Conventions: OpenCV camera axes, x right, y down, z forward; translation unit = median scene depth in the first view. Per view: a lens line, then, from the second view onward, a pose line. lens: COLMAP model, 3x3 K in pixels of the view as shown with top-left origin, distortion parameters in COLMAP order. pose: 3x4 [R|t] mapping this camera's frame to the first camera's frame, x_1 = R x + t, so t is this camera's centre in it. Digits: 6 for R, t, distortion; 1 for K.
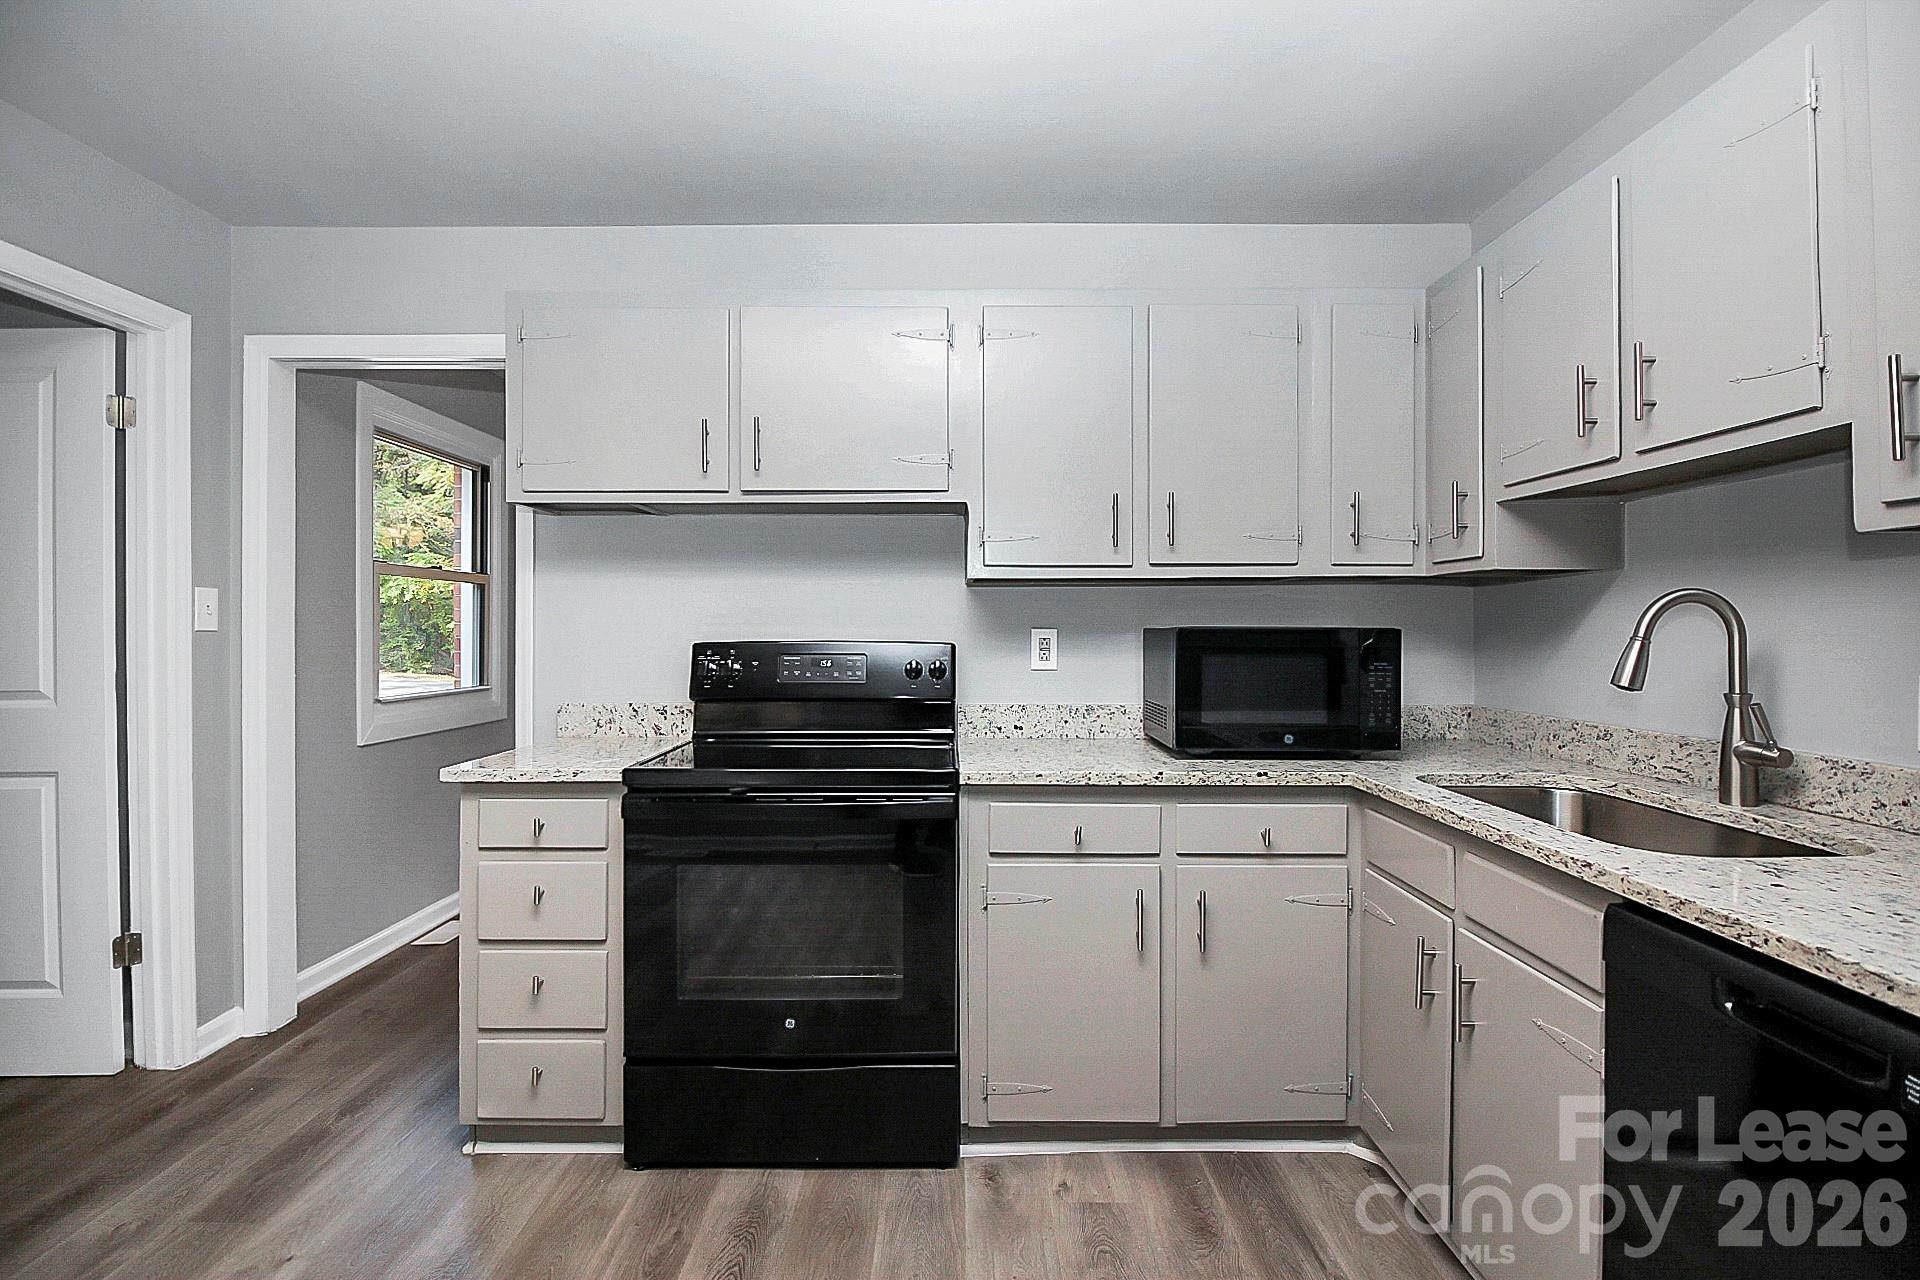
lens RADIAL K [[931.7, 0, 928.2], [0, 931.7, 605.6], [0, 0, 1]] dist [0.003927, -0.009247]
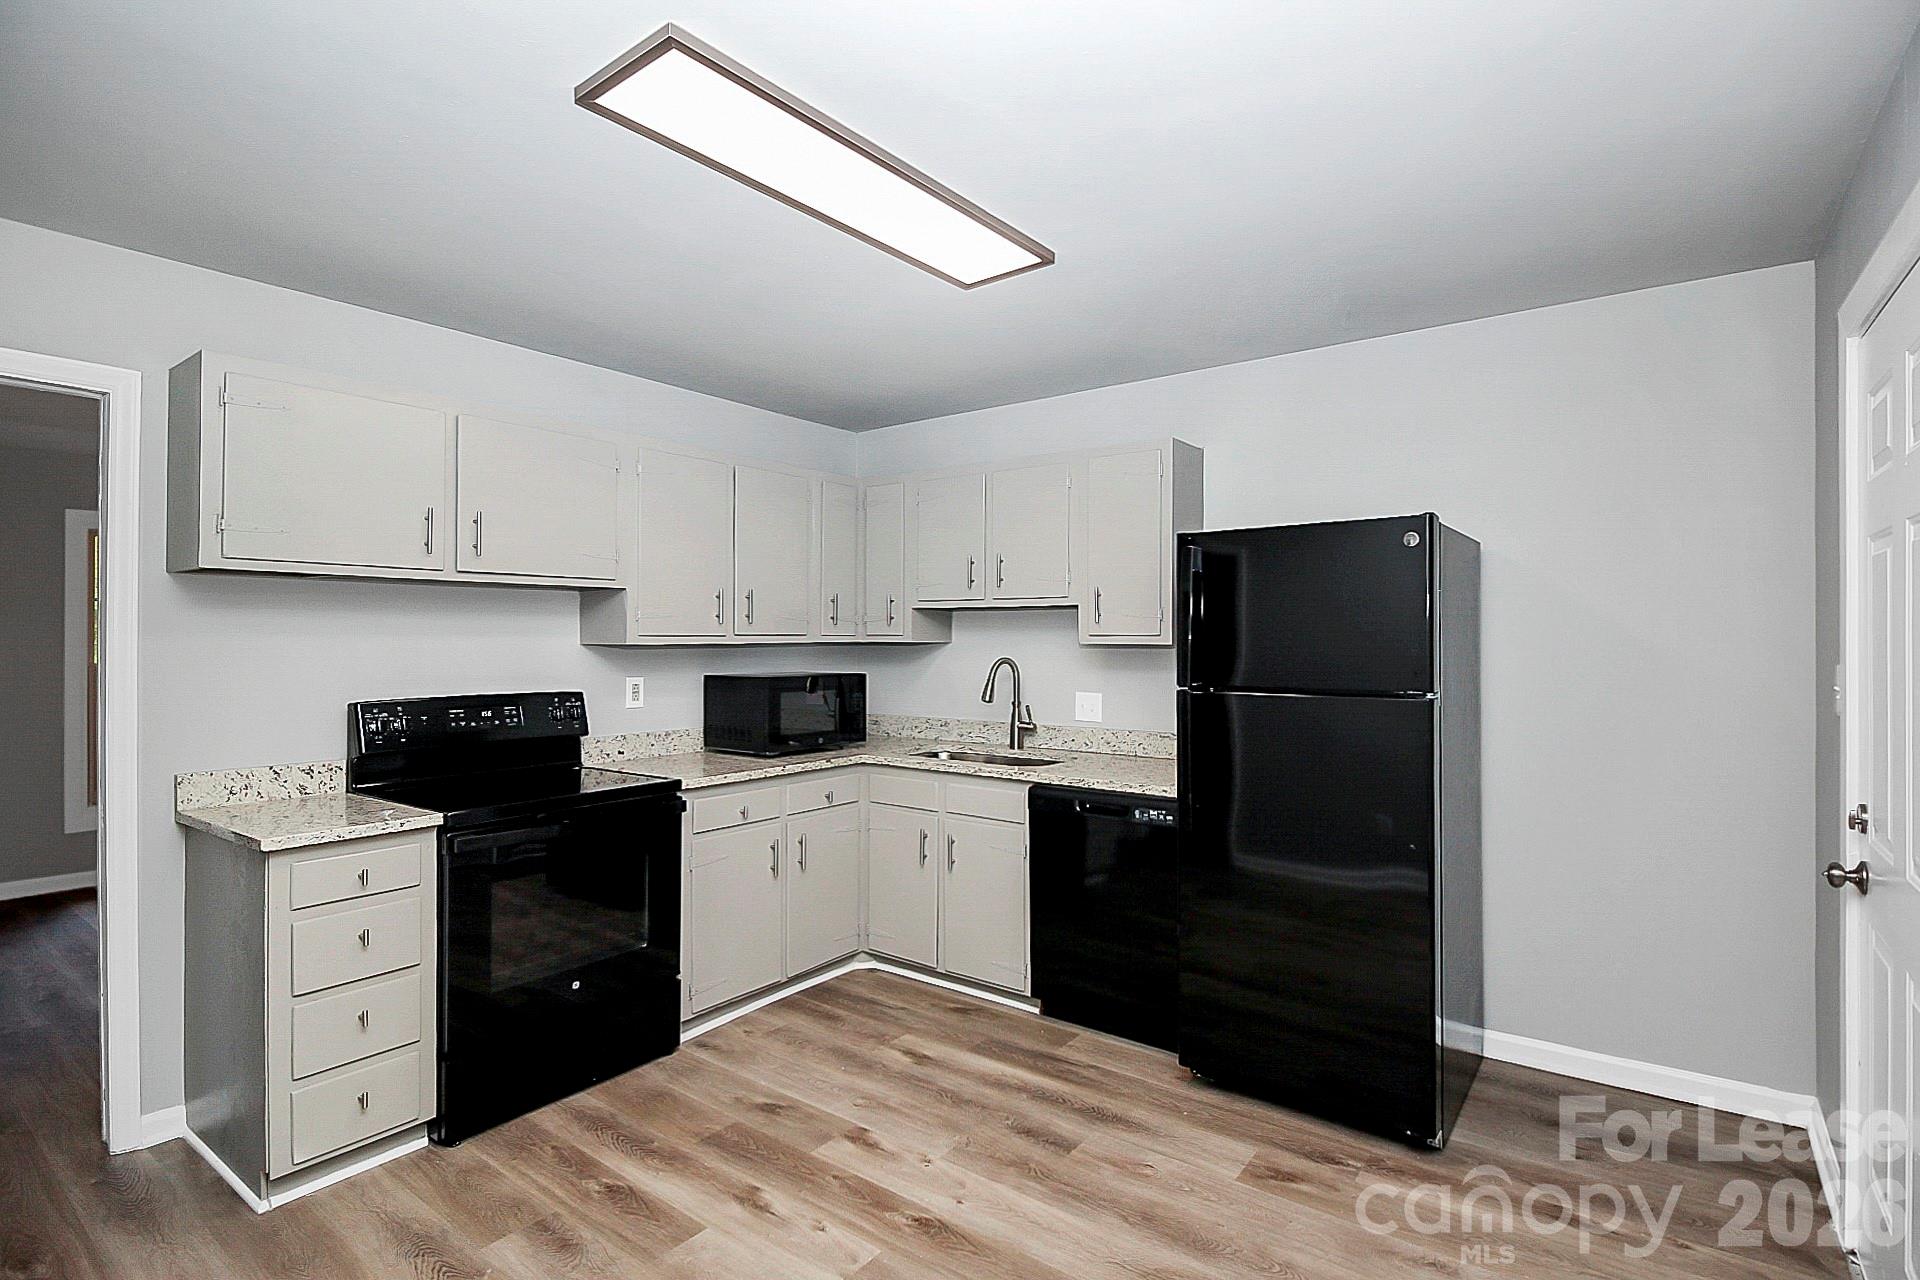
lens RADIAL K [[931.7, 0, 976.7], [0, 931.7, 591.1], [0, 0, 1]] dist [0.003927, -0.009247]
pose [[0.582346, 0.043339, 0.811785, -0.769656], [-0.018005, 0.999021, -0.040419, -0.060466], [-0.812742, 0.008921, 0.582556, -0.207763]]
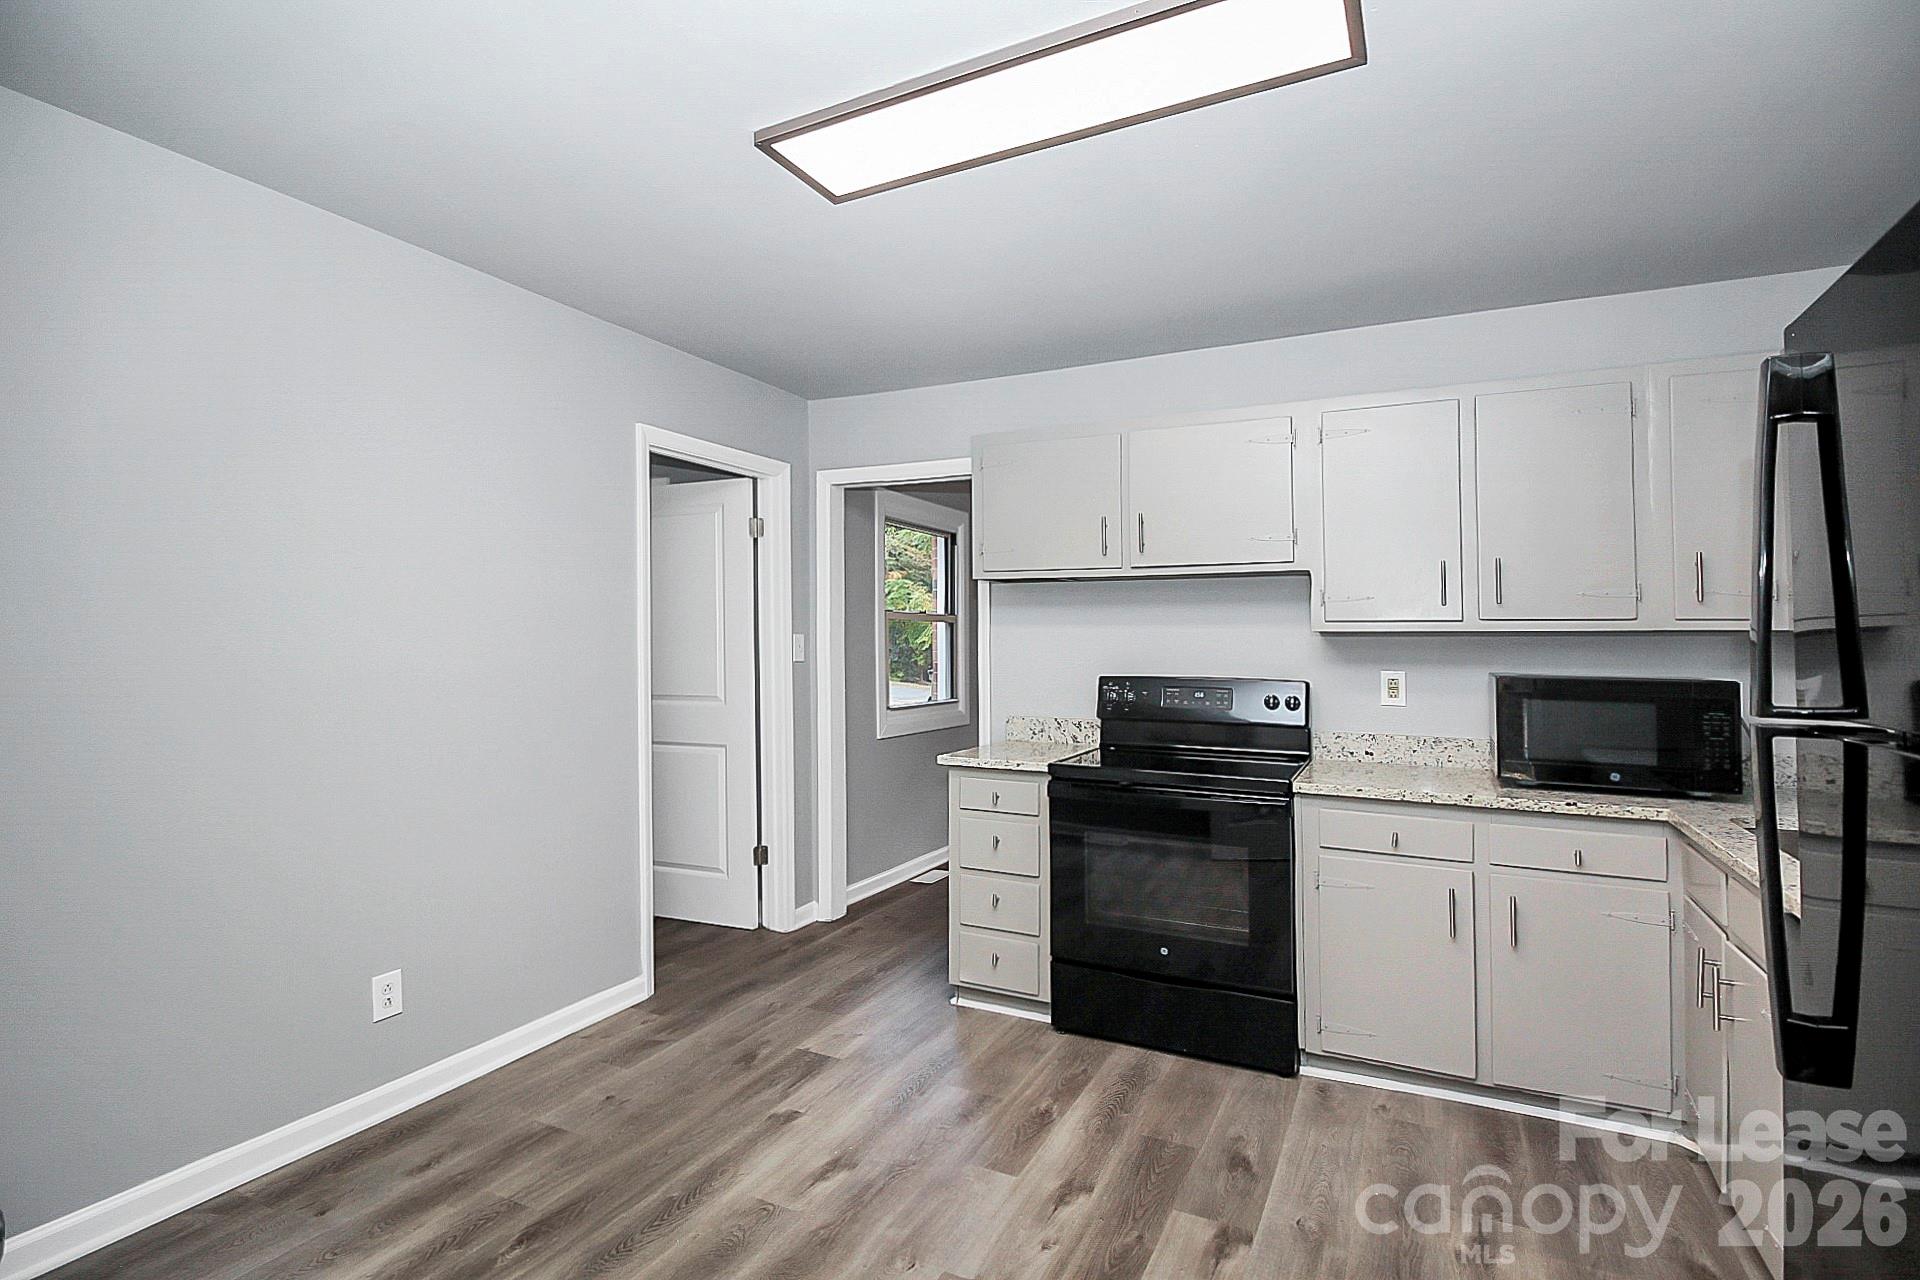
lens RADIAL K [[931.7, 0, 928.0], [0, 931.7, 620.3], [0, 0, 1]] dist [0.003927, -0.009247]
pose [[0.898830, -0.001544, -0.438295, 0.126170], [0.003236, 0.999990, 0.003112, -0.049165], [0.438286, -0.004215, 0.898826, -0.352491]]
